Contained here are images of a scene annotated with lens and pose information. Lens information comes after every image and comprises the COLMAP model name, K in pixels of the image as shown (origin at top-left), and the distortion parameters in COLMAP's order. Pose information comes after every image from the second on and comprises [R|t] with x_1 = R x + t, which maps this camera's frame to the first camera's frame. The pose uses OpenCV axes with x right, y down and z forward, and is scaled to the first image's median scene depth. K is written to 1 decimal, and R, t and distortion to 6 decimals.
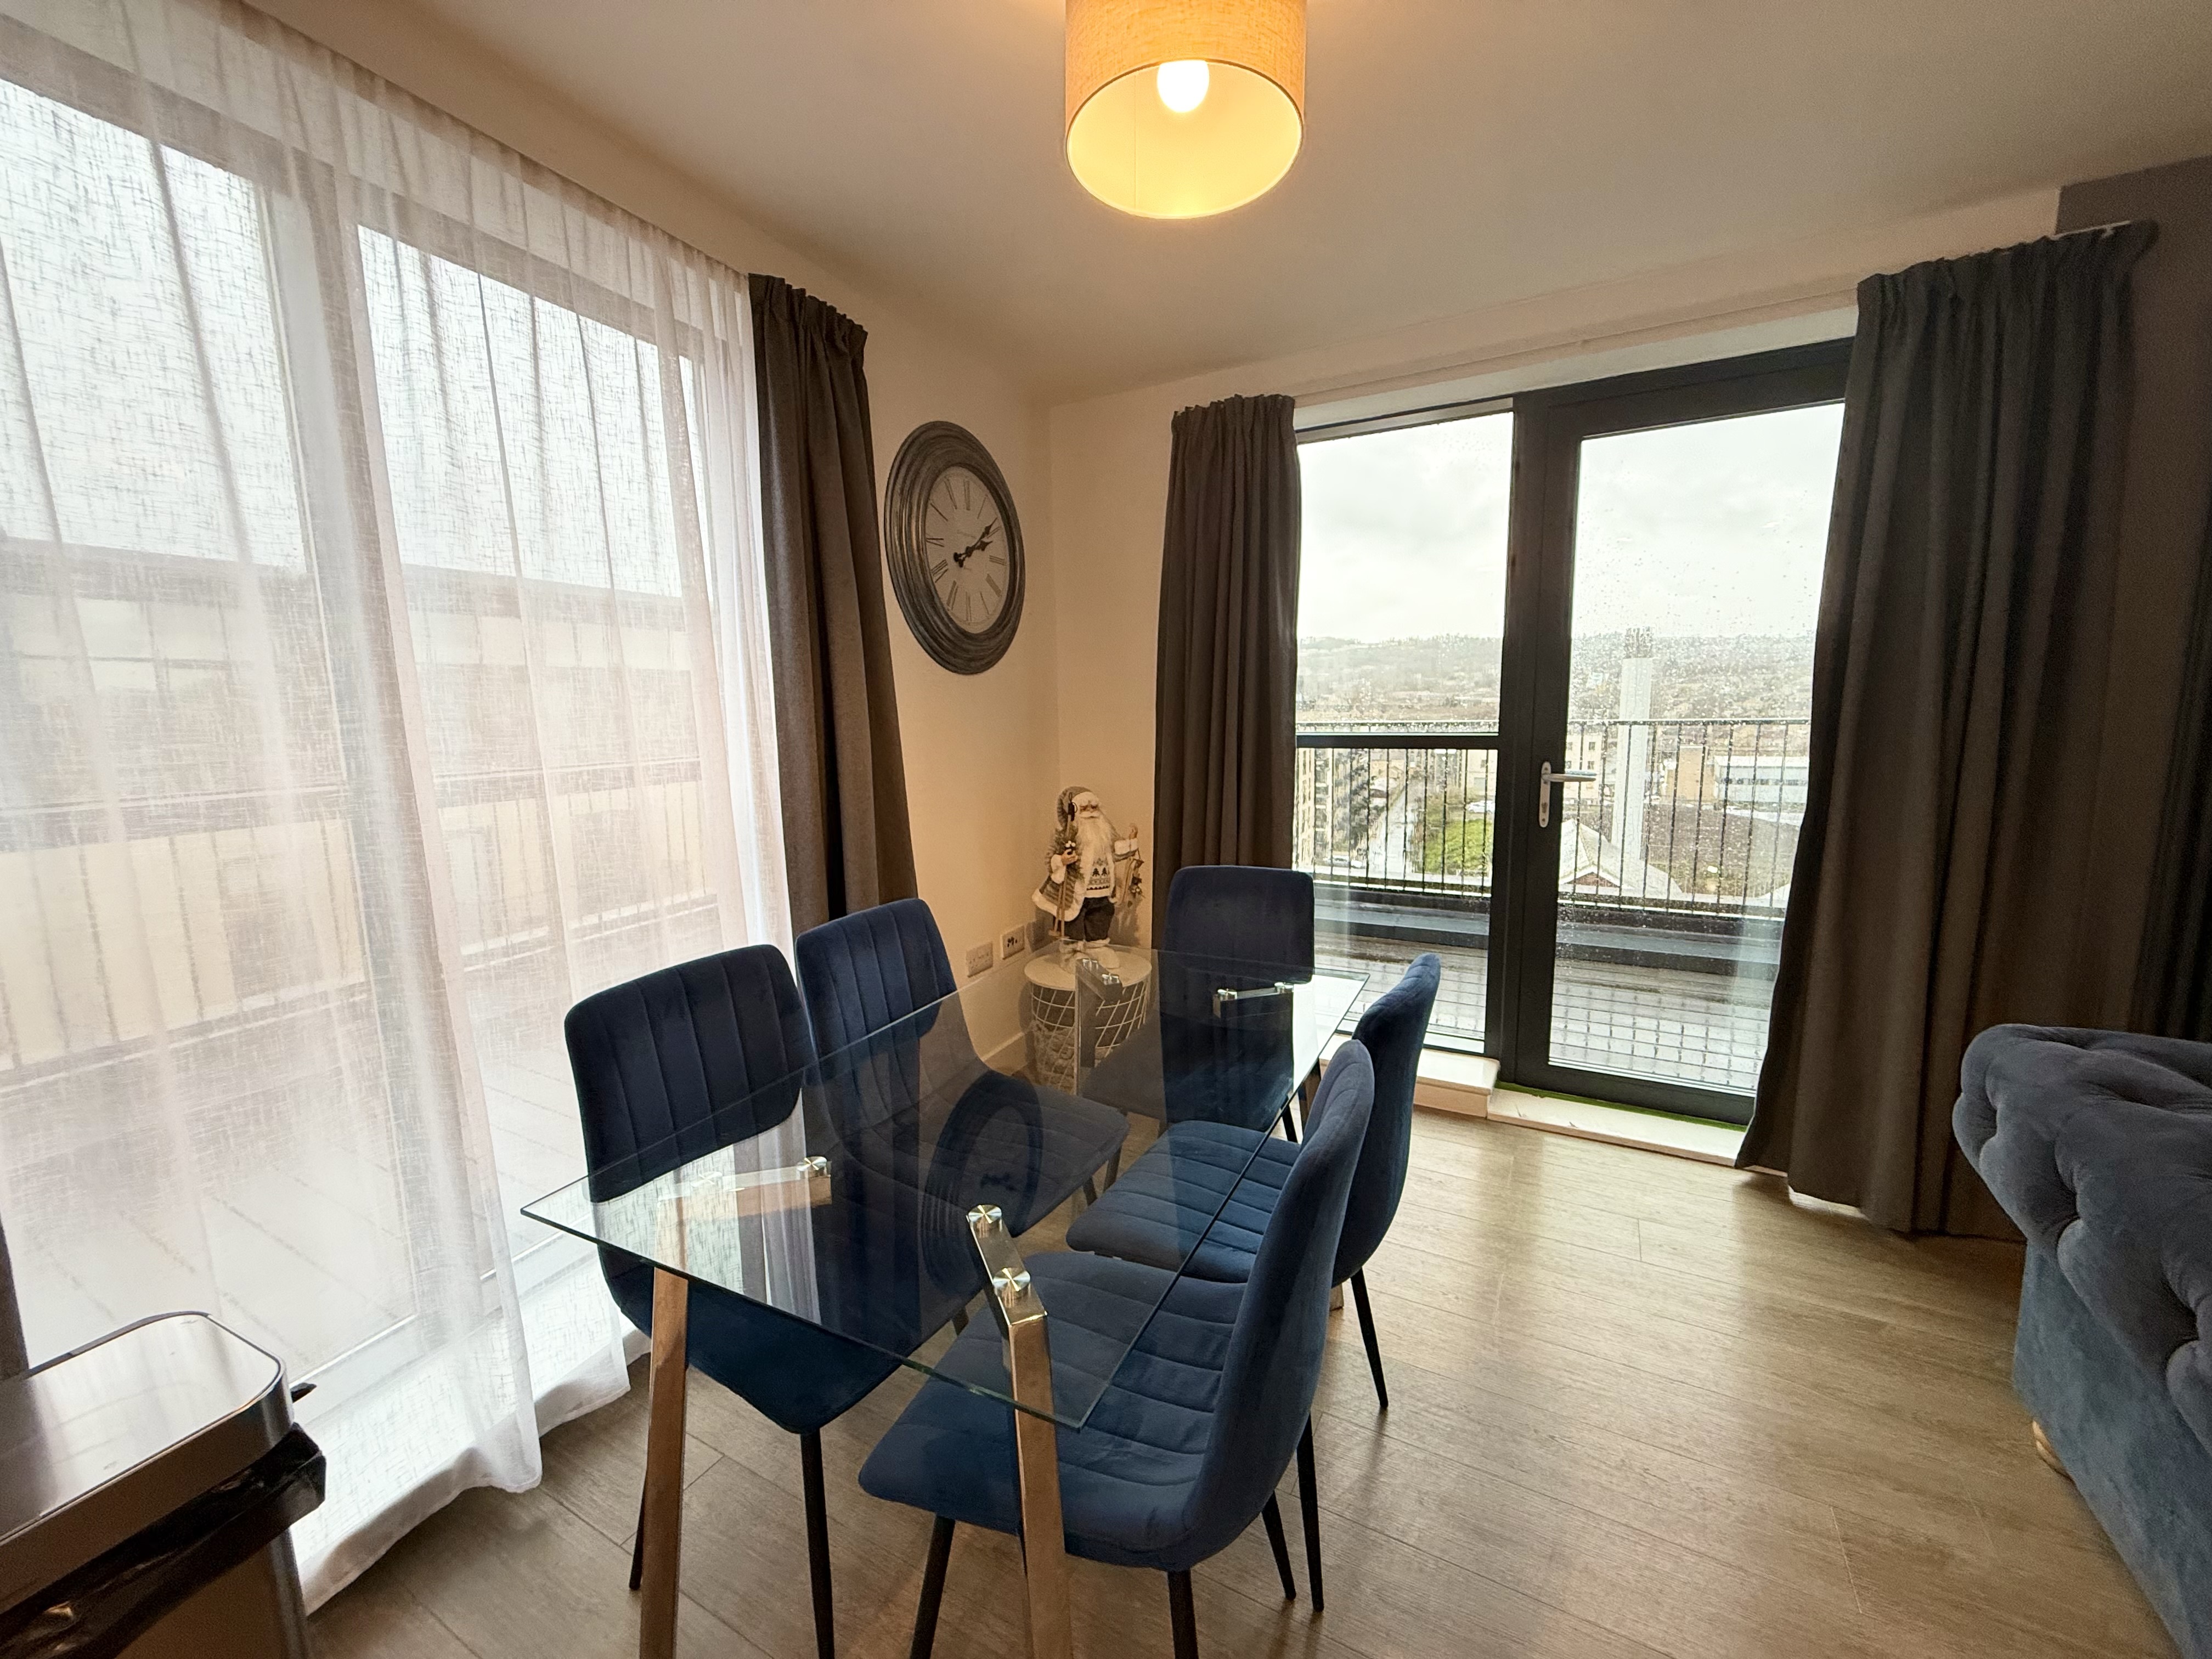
lens RADIAL K [[880.8, 0, 1106.0], [0, 880.8, 829.5], [0, 0, 1]] dist [0.000028, -0.000154]
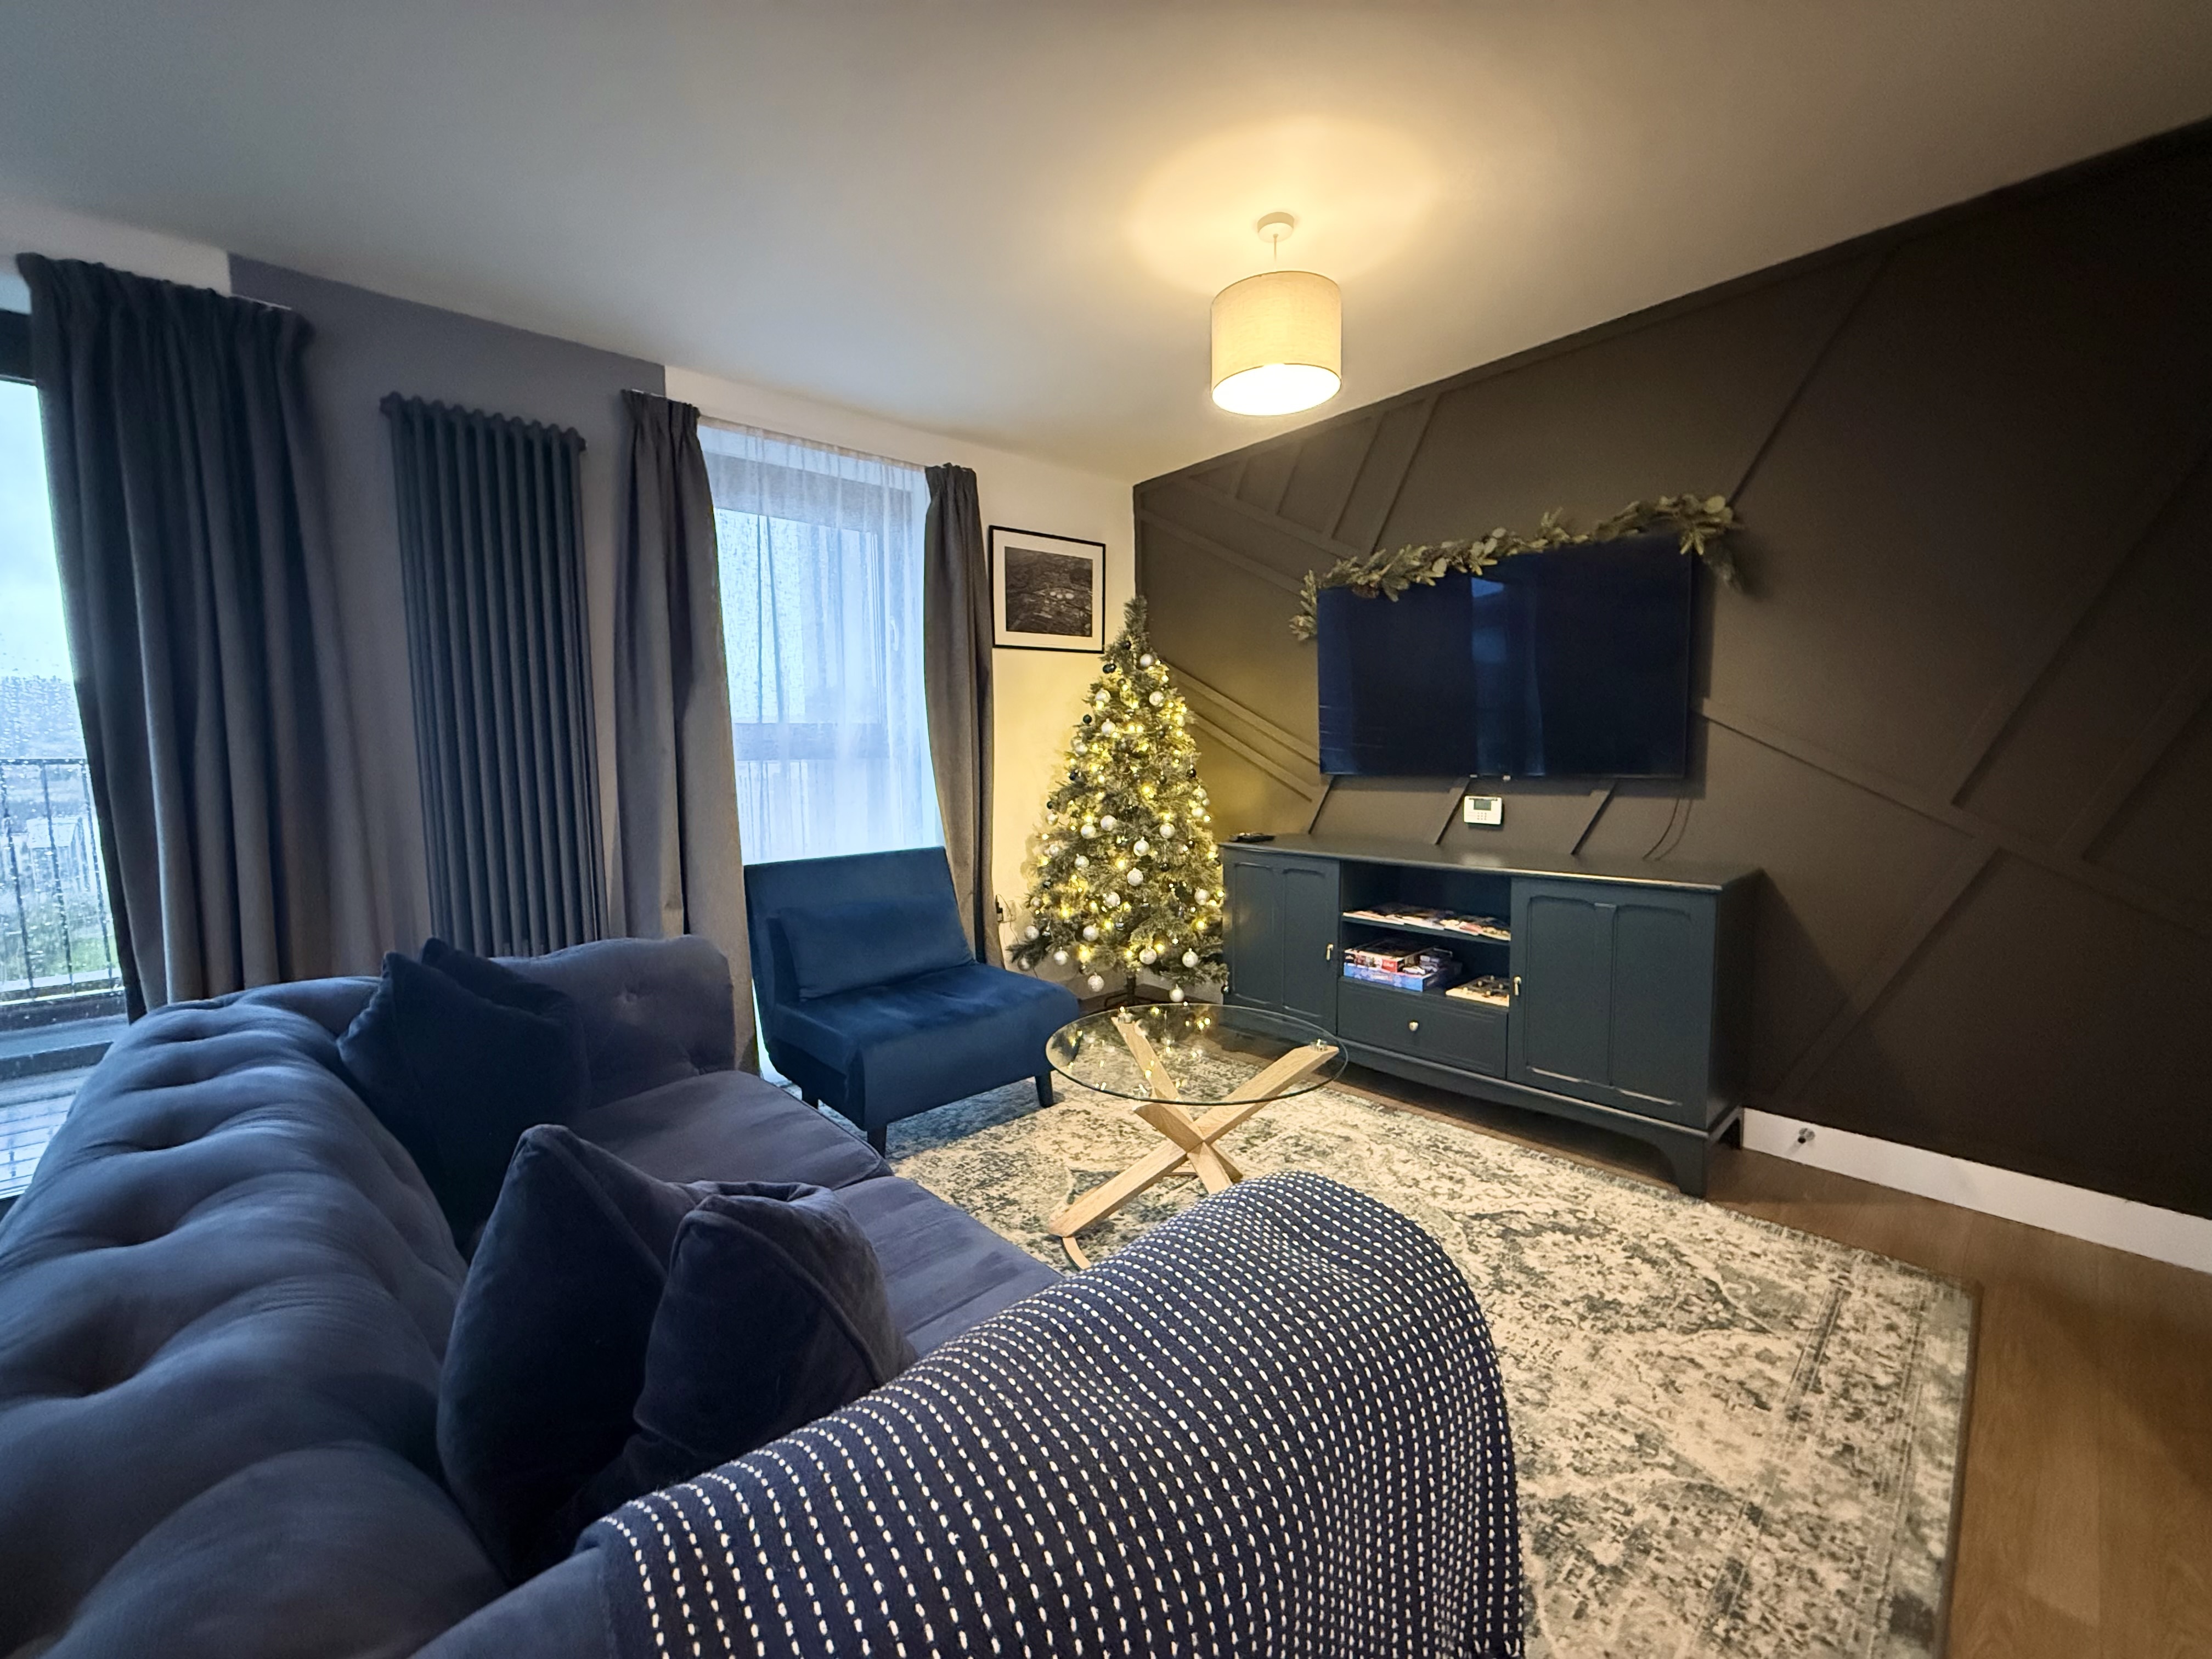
lens RADIAL K [[880.8, 0, 1106.0], [0, 880.8, 829.5], [0, 0, 1]] dist [0.000028, -0.000154]
pose [[0.321046, -0.071152, 0.944387, 0.238368], [0.141152, 0.989631, 0.026576, 0.085423], [-0.936486, 0.124770, 0.327760, -0.226798]]
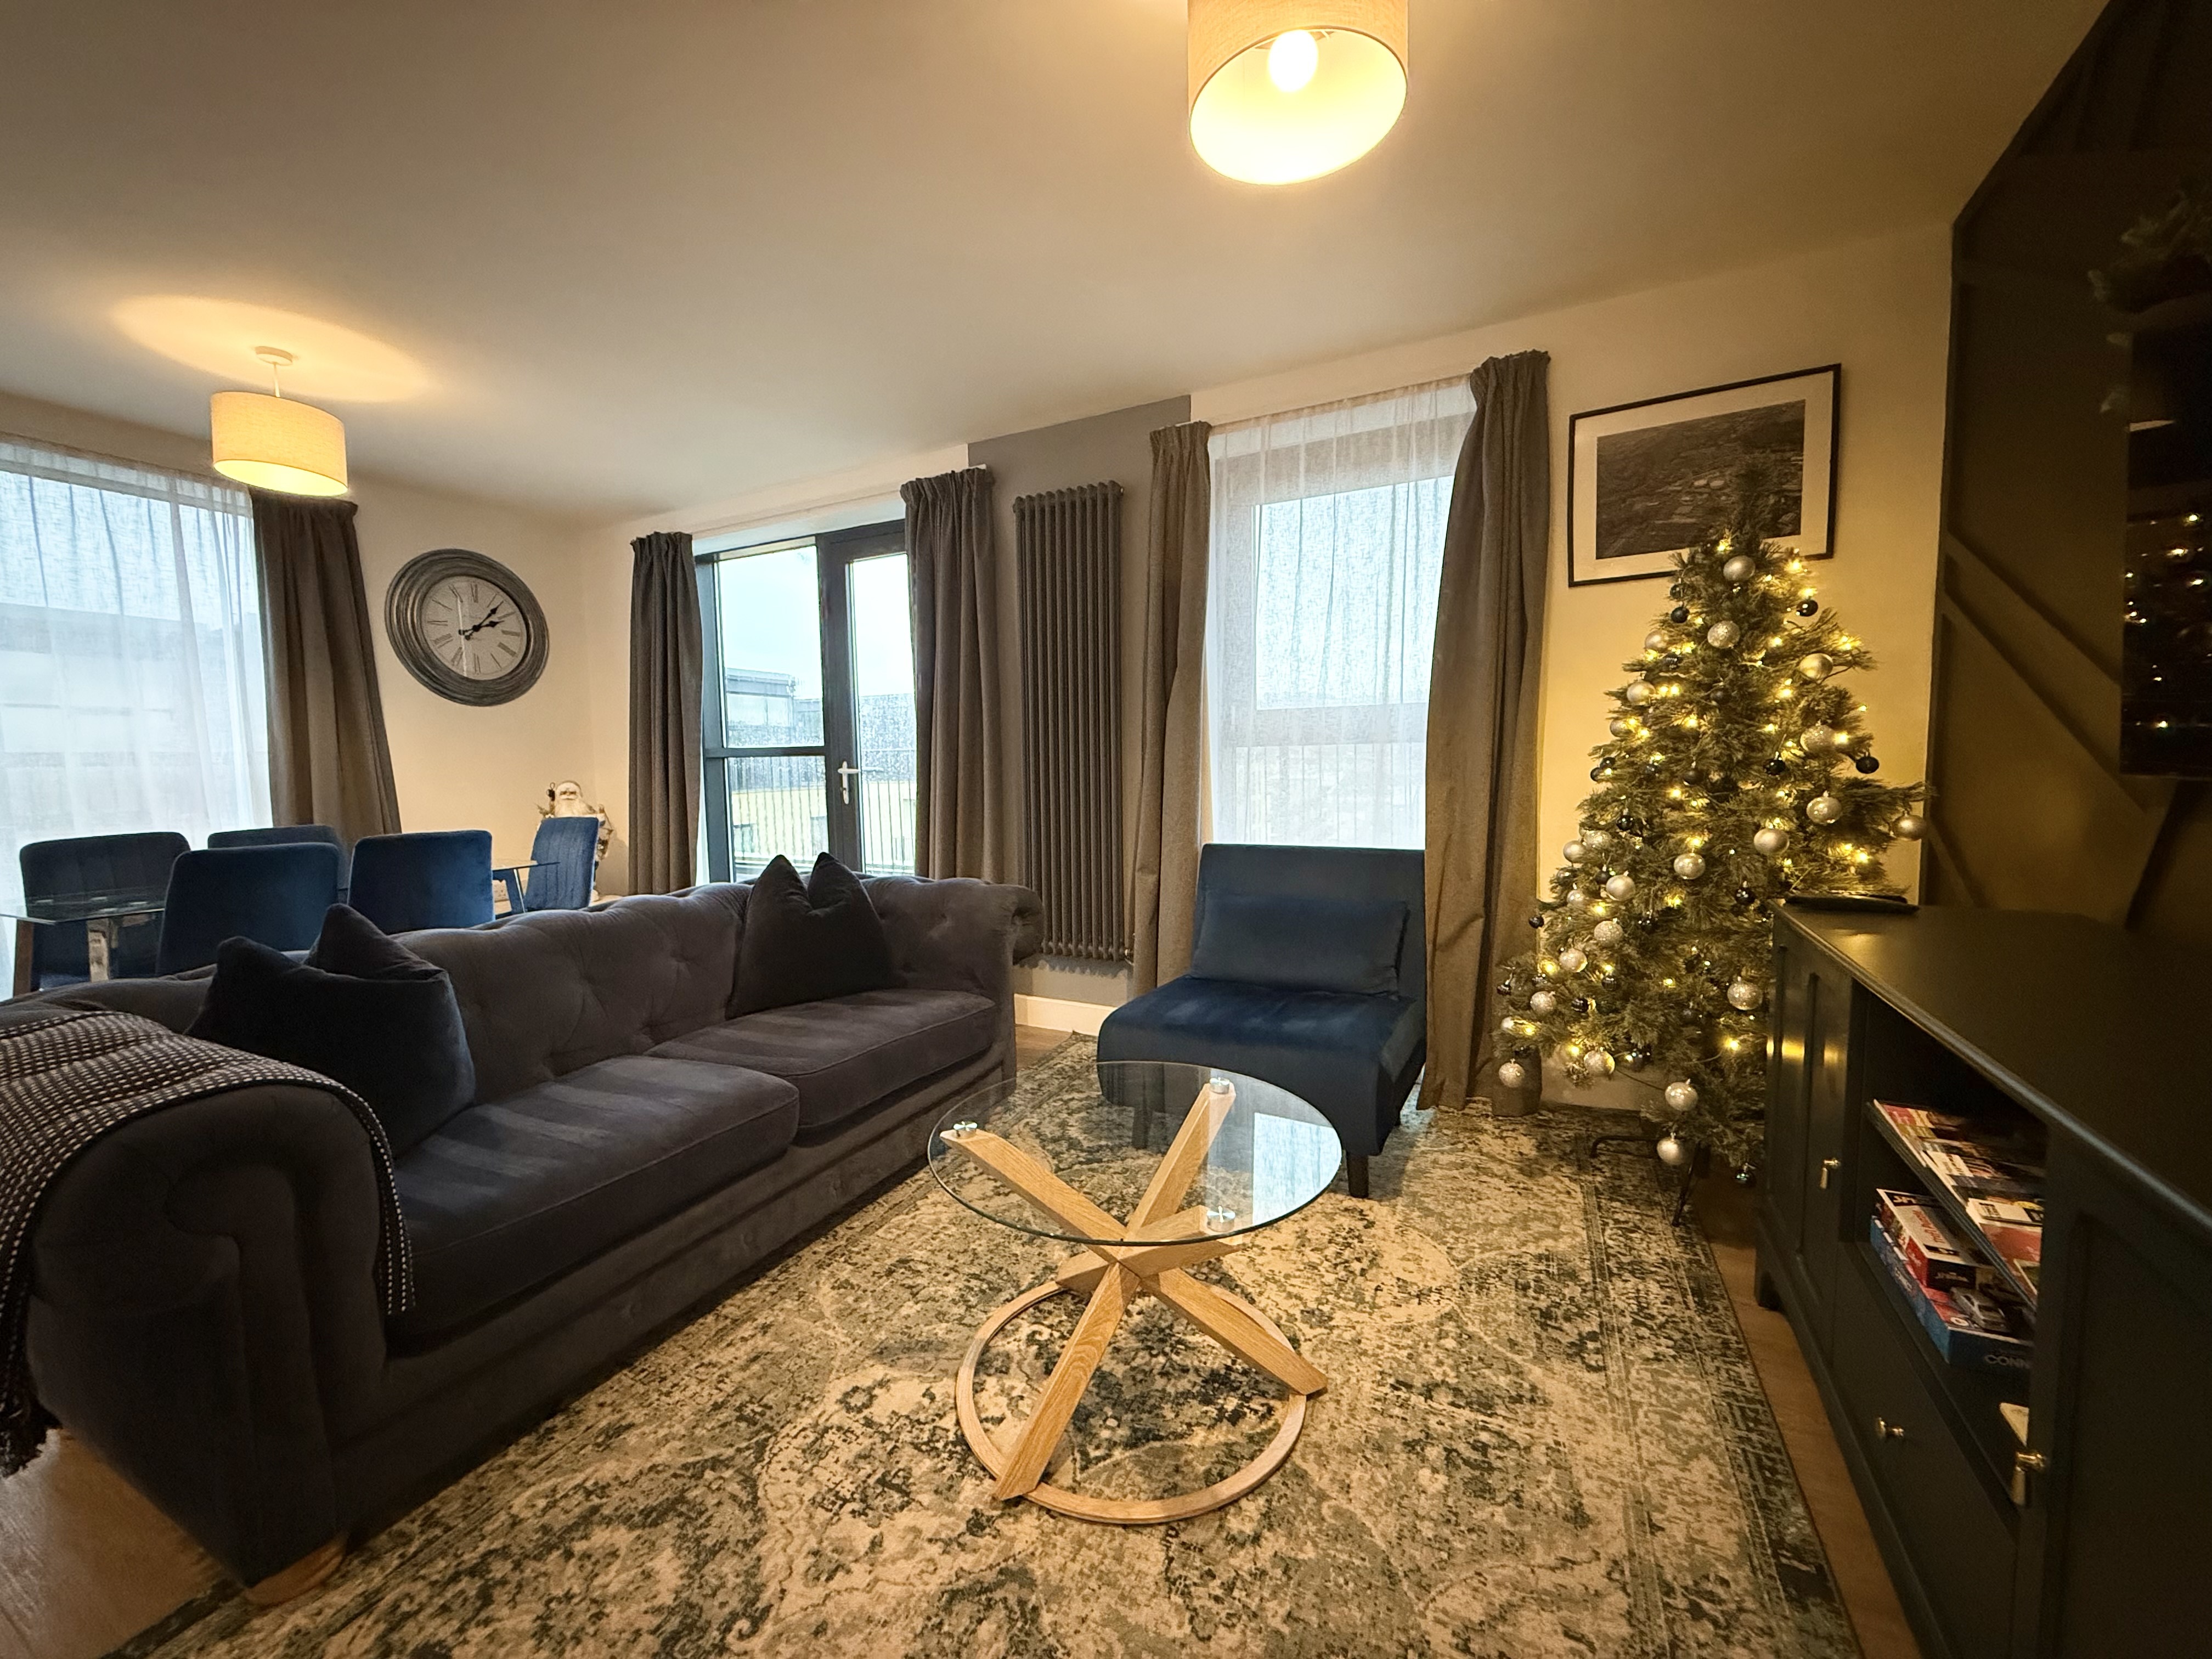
lens RADIAL K [[880.8, 0, 1106.0], [0, 880.8, 829.5], [0, 0, 1]] dist [0.000028, -0.000154]
pose [[0.999521, -0.002538, 0.030856, 0.953398], [0.004297, 0.998361, -0.057066, 0.142045], [-0.030661, 0.057171, 0.997893, -0.603873]]
